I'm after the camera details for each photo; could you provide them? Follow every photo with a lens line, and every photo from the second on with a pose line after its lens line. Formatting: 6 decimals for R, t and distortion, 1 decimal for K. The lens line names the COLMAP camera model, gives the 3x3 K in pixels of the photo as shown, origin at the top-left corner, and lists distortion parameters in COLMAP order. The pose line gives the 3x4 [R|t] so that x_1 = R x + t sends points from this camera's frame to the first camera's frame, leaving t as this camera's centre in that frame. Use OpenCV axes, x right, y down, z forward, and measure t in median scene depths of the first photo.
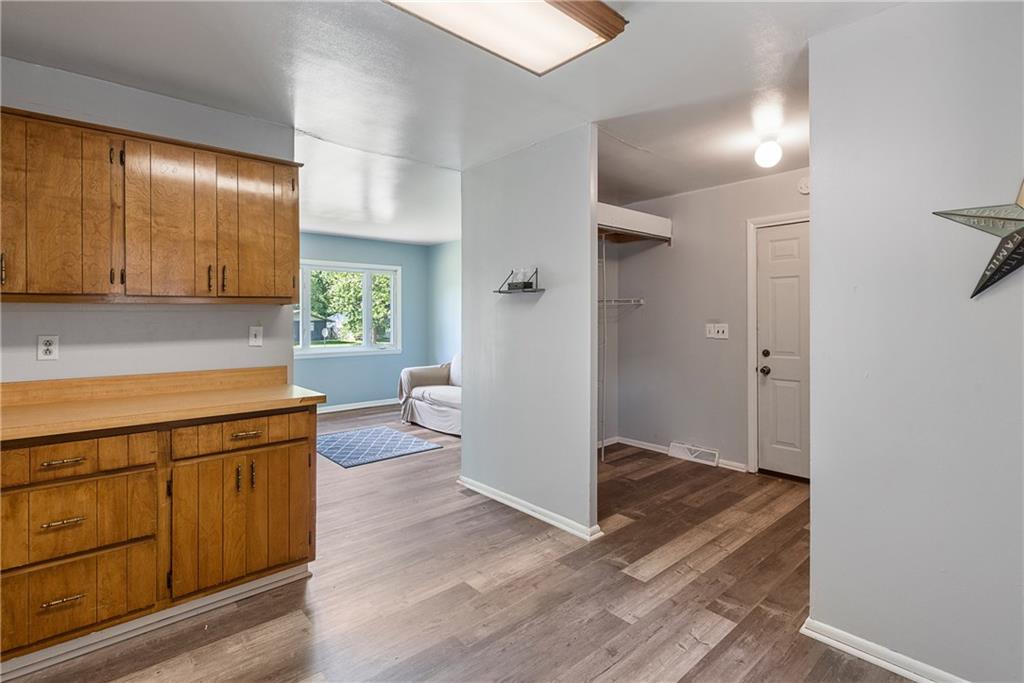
lens RADIAL K [[500.2, 0, 491.6], [0, 500.2, 317.2], [0, 0, 1]] dist [0.003053, 0.000044]
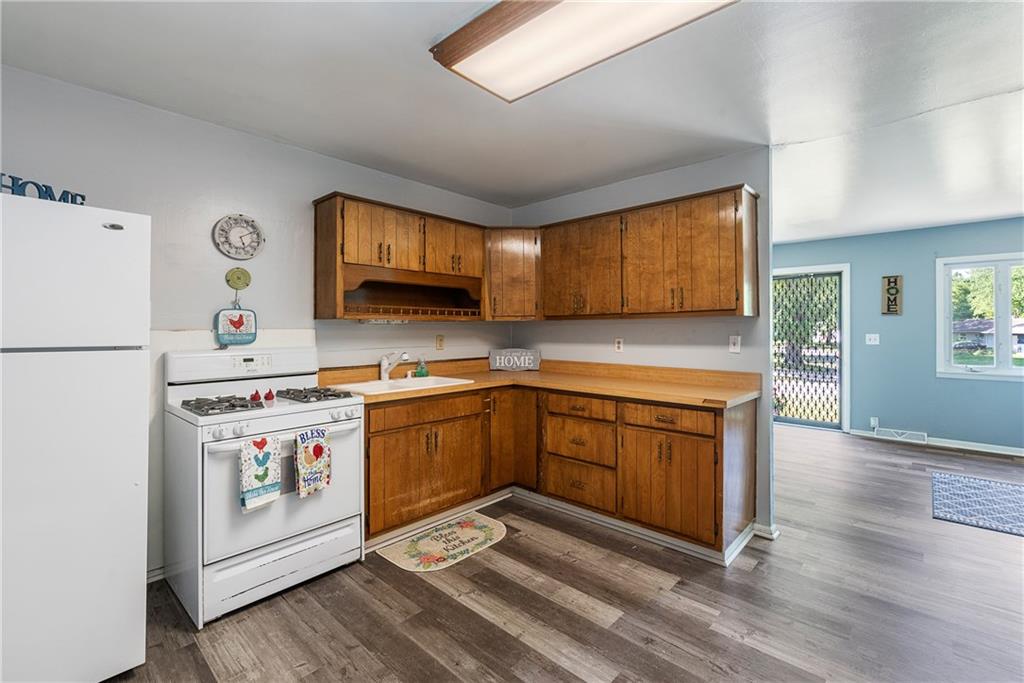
lens RADIAL K [[446.4, 0, 532.4], [0, 446.4, 323.5], [0, 0, 1]] dist [0.002367, 0.000138]
pose [[0.135327, -0.008346, -0.990766, 0.571496], [0.001002, 0.999965, -0.008286, -0.001010], [0.990800, 0.000129, 0.135331, 0.483352]]
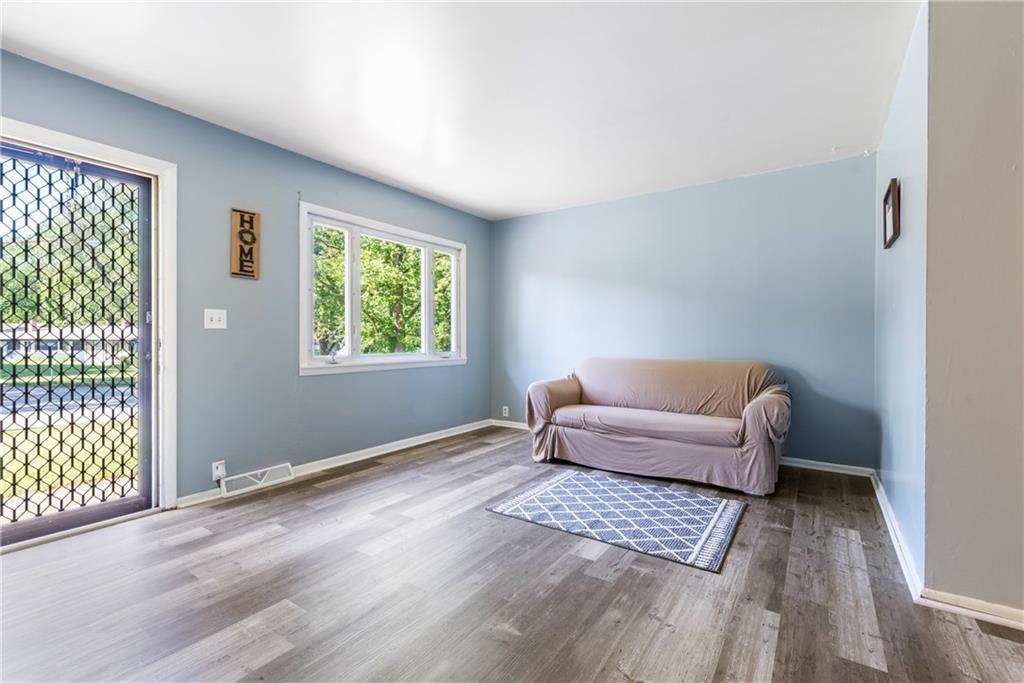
lens RADIAL K [[446.4, 0, 514.0], [0, 446.4, 344.7], [0, 0, 1]] dist [0.002367, 0.000138]
pose [[0.969126, -0.012202, 0.246262, -0.822833], [0.010847, 0.999918, 0.006859, 0.122642], [-0.246326, -0.003976, 0.969179, 1.047104]]
